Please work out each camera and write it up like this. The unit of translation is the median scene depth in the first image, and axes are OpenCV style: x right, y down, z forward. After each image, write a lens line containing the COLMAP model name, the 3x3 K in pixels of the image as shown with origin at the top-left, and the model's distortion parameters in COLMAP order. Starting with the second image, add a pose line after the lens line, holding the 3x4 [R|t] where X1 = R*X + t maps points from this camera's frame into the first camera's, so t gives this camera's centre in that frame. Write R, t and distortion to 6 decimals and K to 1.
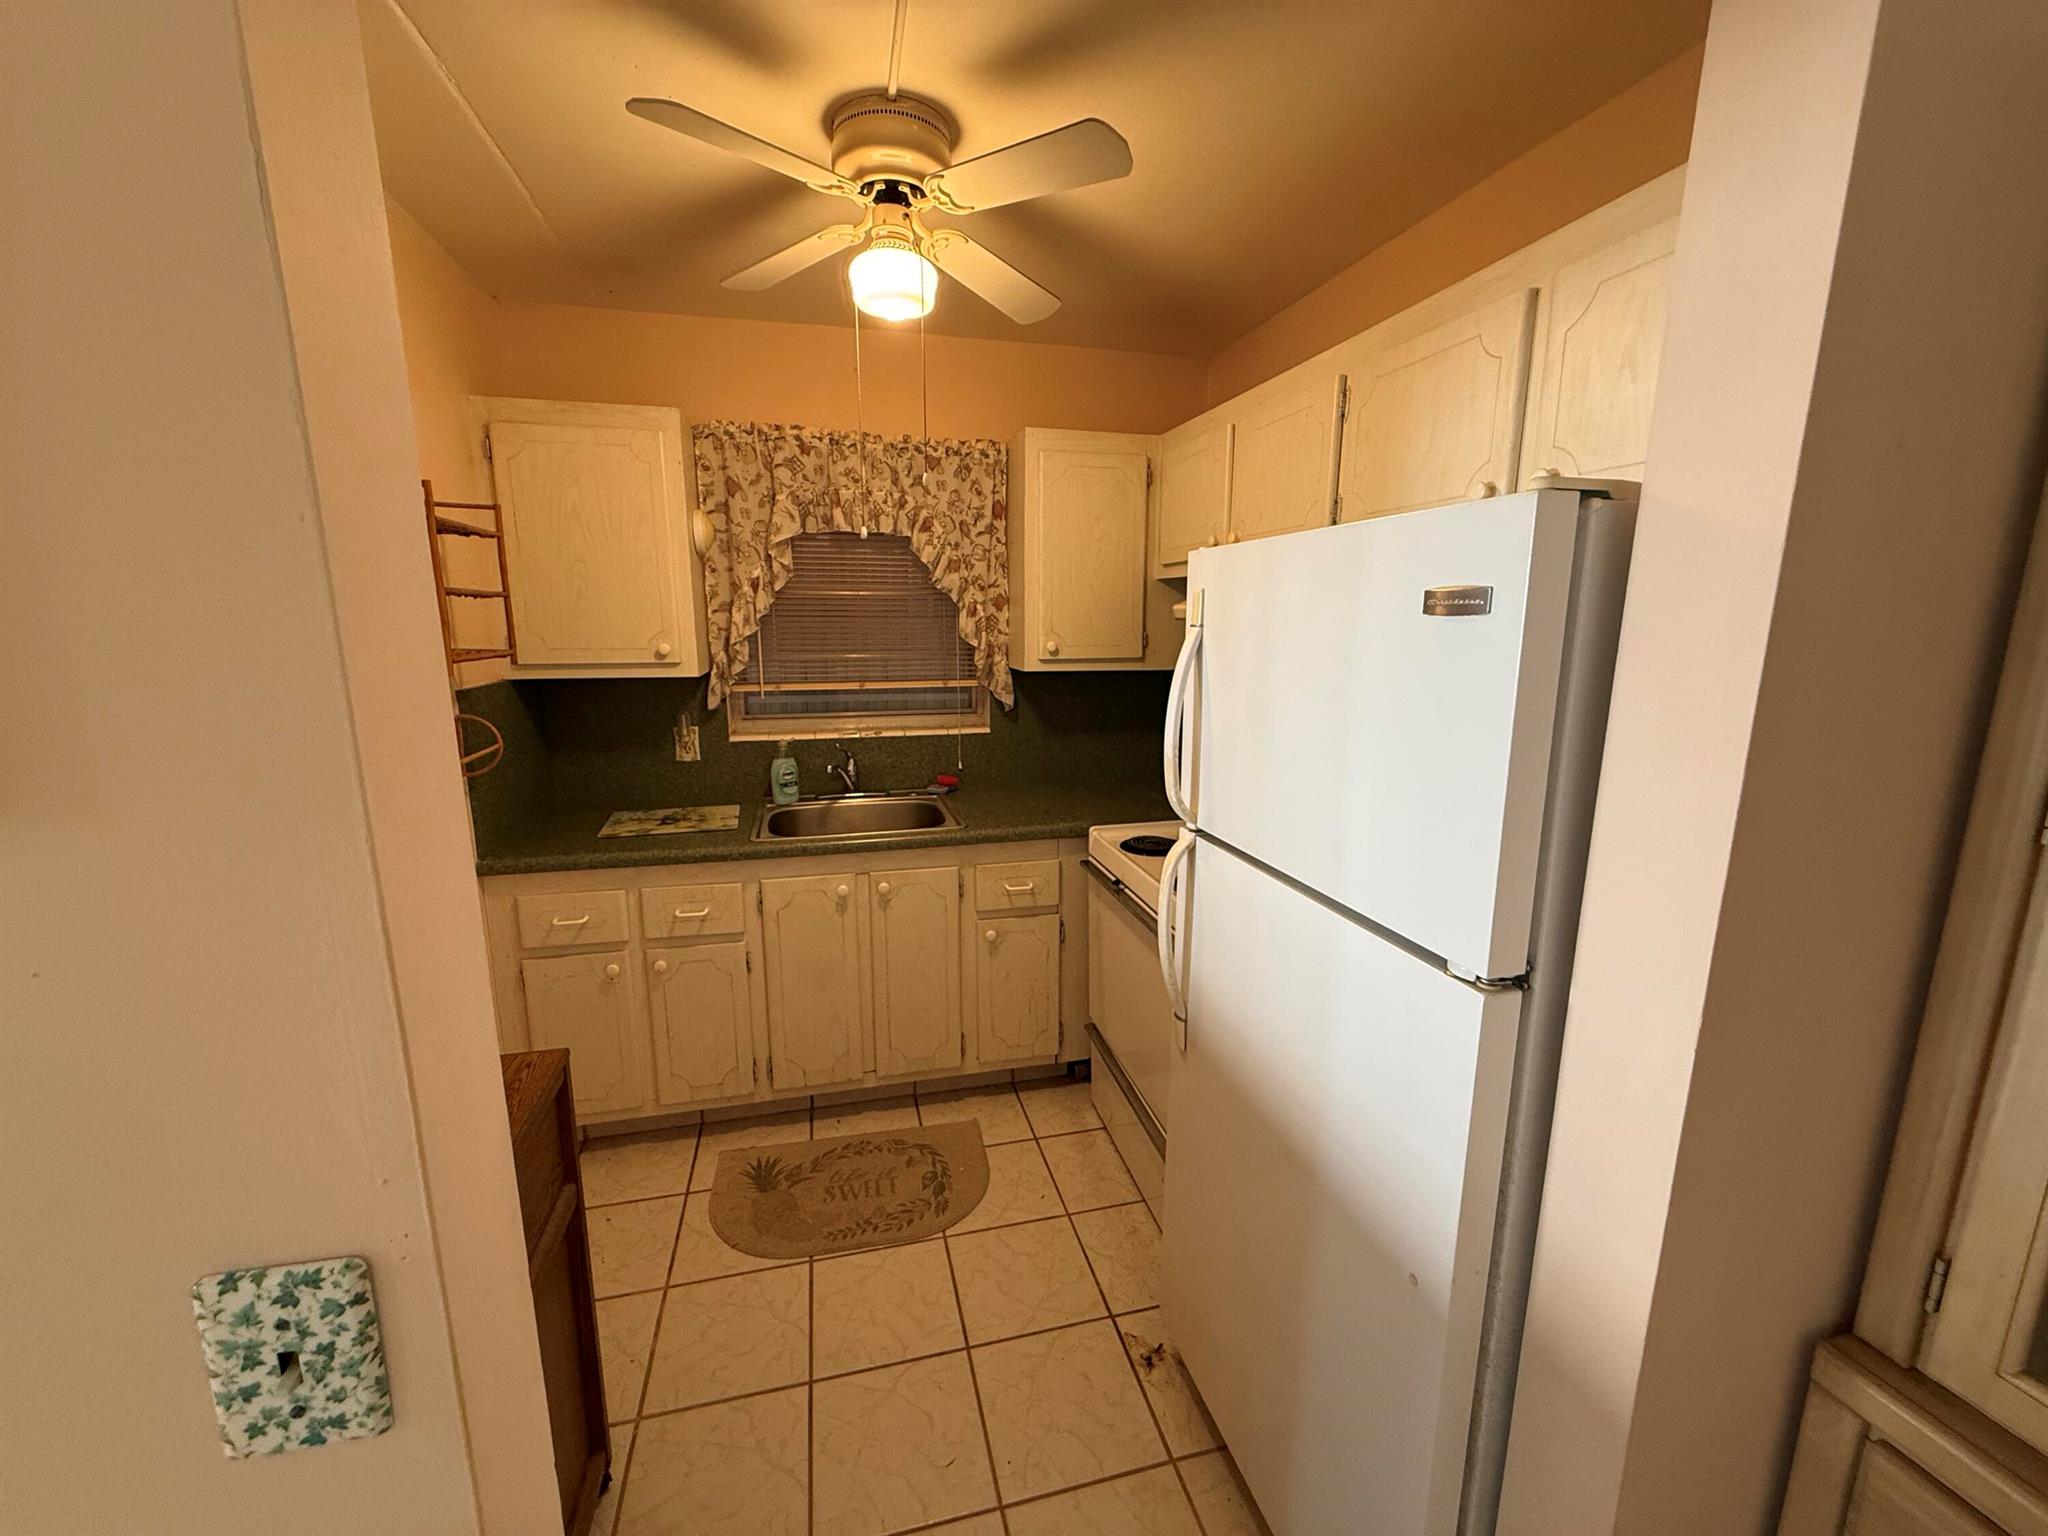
lens RADIAL K [[819.5, 0, 1024.0], [0, 819.5, 768.0], [0, 0, 1]] dist [-0.001347, -0.000319]
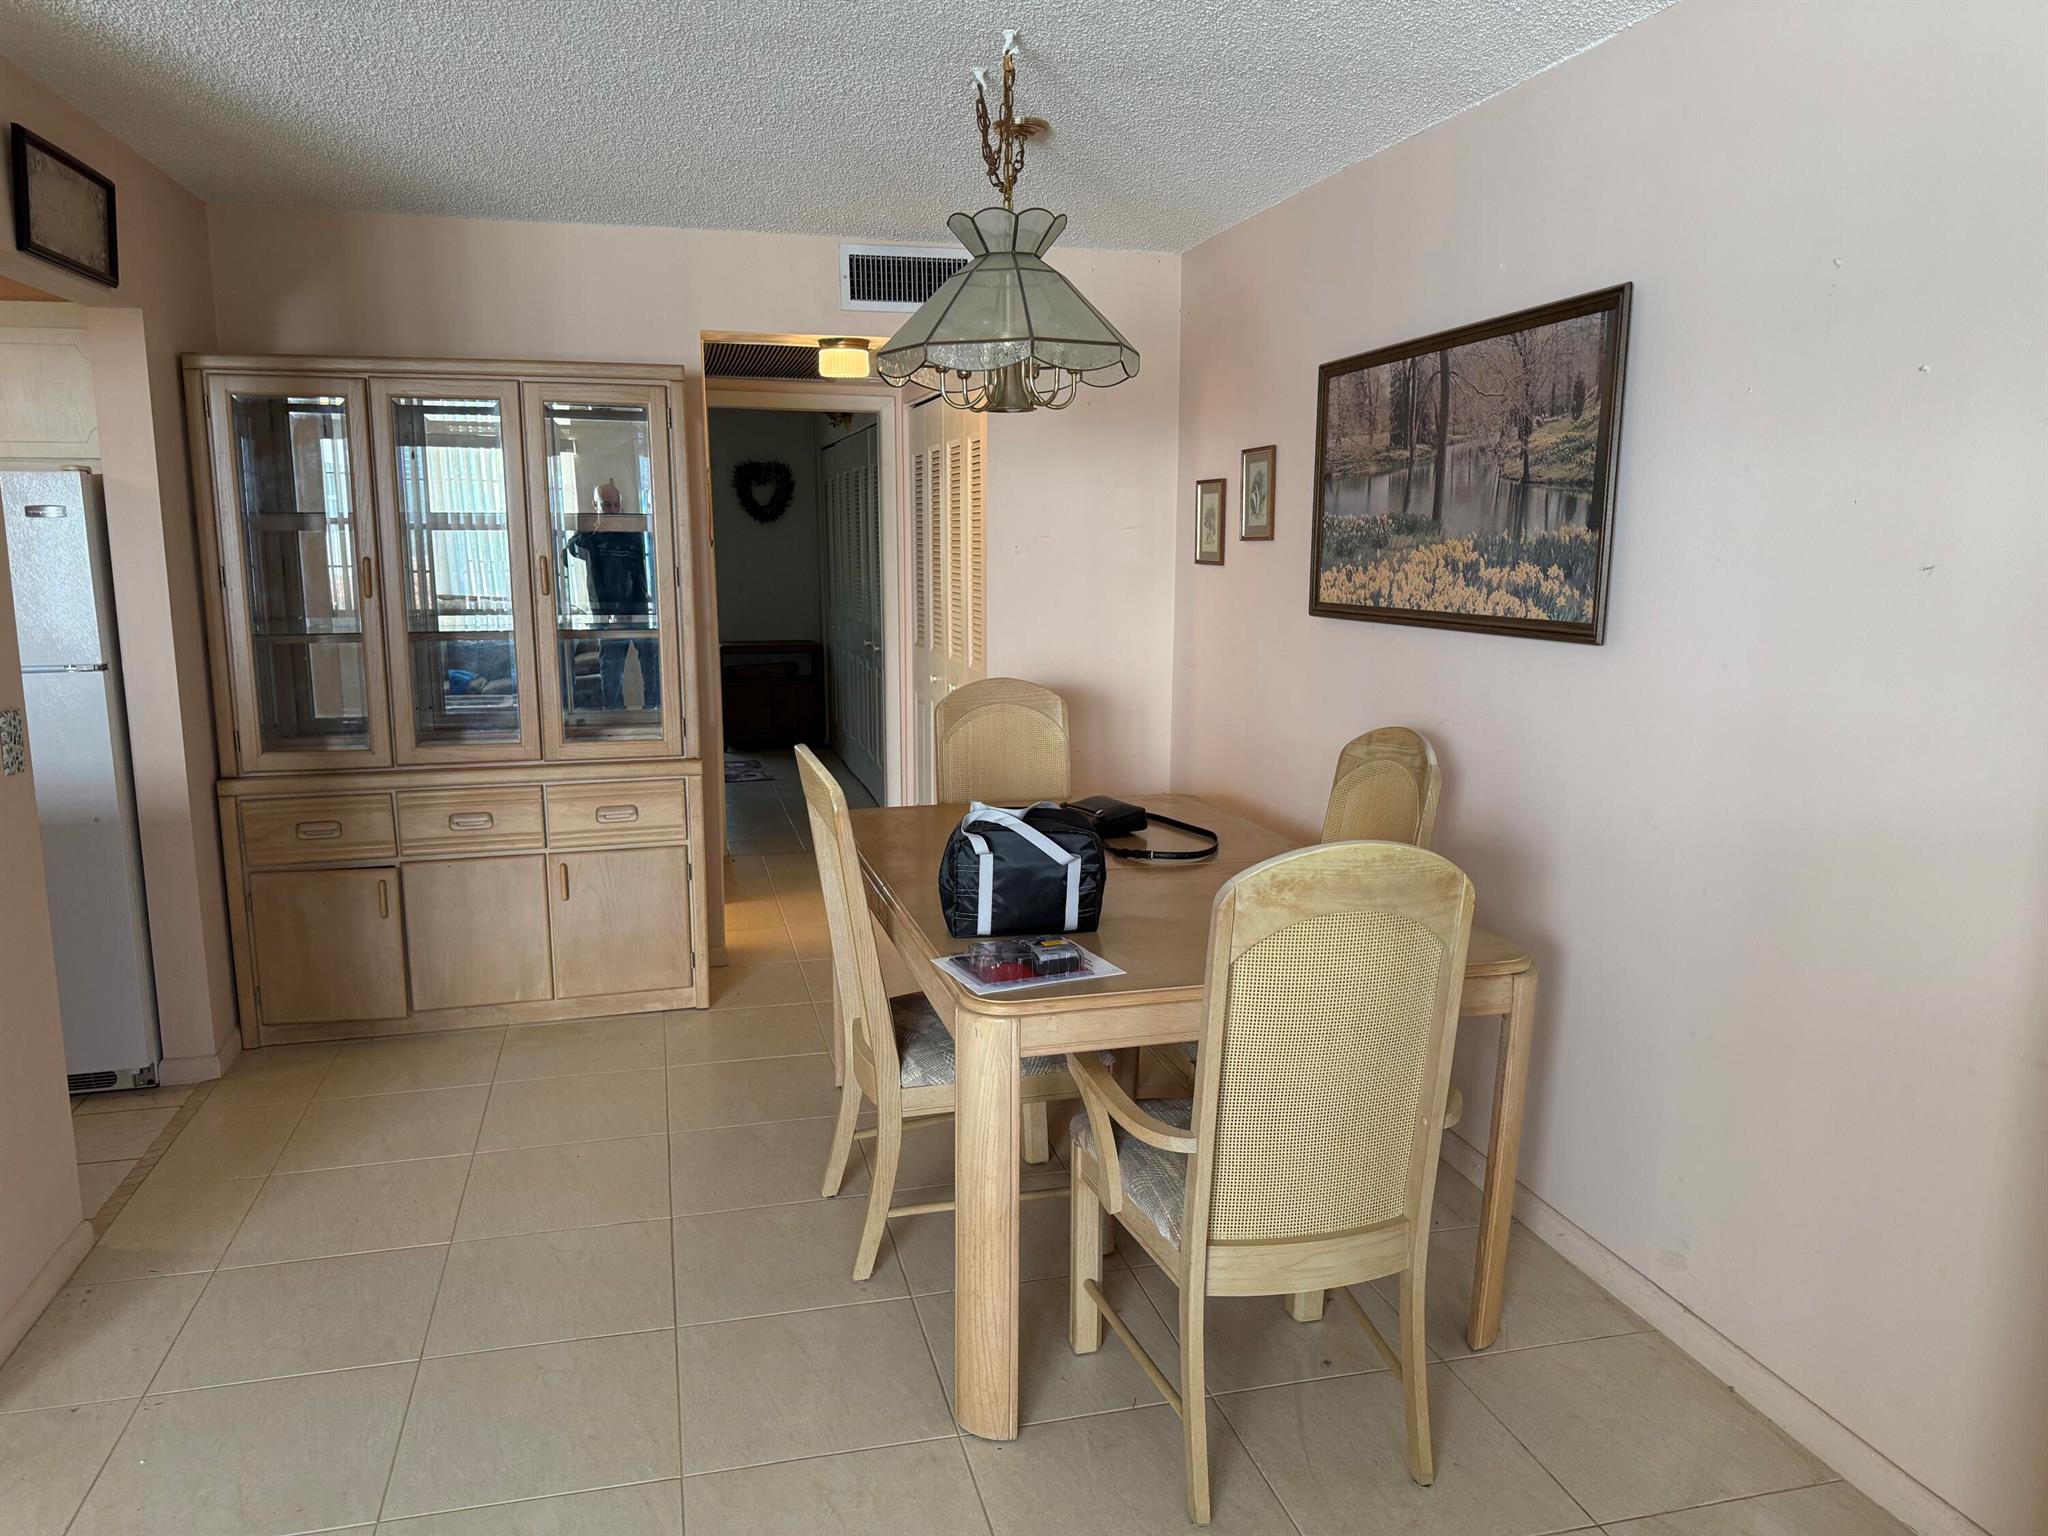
lens RADIAL K [[1414.6, 0, 1024.0], [0, 1414.6, 768.0], [0, 0, 1]] dist [0.043393, -0.074424]
pose [[-0.018903, -0.169596, 0.985332, -1.153567], [0.179899, 0.968847, 0.170210, 0.101724], [-0.983503, 0.180478, 0.012196, -0.529288]]
